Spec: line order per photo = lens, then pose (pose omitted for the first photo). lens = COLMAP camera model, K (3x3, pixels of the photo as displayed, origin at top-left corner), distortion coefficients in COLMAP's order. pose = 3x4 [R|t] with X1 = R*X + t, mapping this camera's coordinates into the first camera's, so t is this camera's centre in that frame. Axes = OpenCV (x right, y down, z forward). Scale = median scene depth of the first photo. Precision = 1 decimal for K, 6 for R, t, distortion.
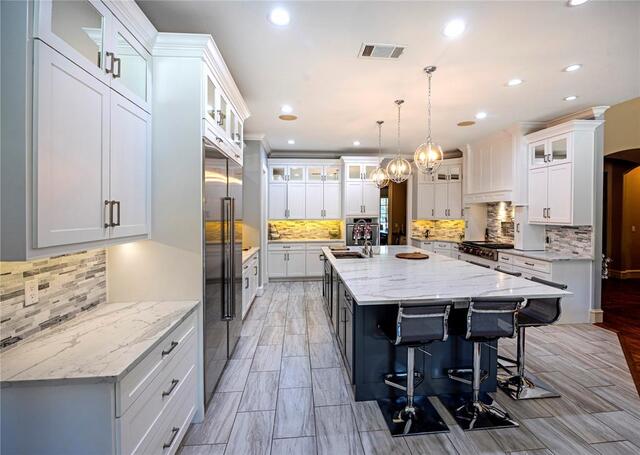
lens RADIAL K [[312.6, 0, 324.1], [0, 312.6, 211.3], [0, 0, 1]] dist [-0.003250, -0.000251]
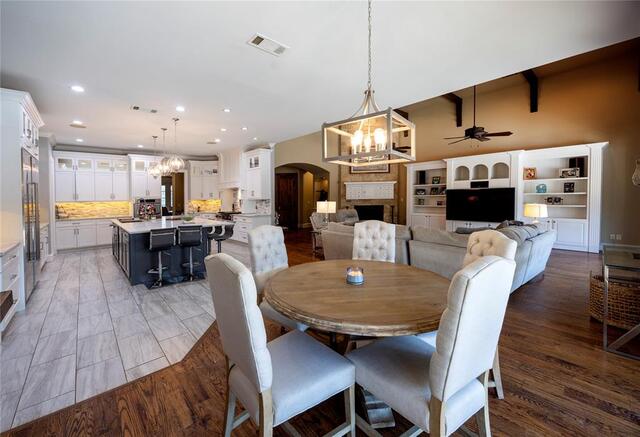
lens RADIAL K [[262.7, 0, 307.5], [0, 262.7, 199.2], [0, 0, 1]] dist [-0.001398, -0.000161]
pose [[0.810458, -0.018283, 0.585511, 0.016980], [0.014722, 0.999833, 0.010843, 0.021726], [-0.585612, -0.000168, 0.810592, -0.413012]]
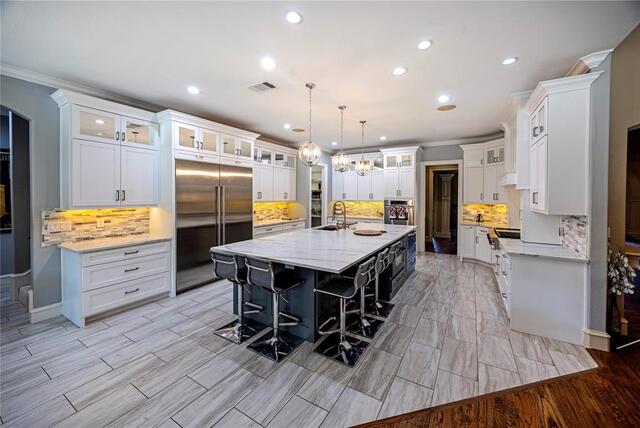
lens RADIAL K [[246.7, 0, 322.4], [0, 246.7, 194.6], [0, 0, 1]] dist [0.000666, -0.000108]
pose [[0.800372, 0.005634, -0.599478, 0.497146], [-0.004505, 0.999984, 0.003382, -0.002921], [0.599487, -0.000006, 0.800384, 0.106384]]
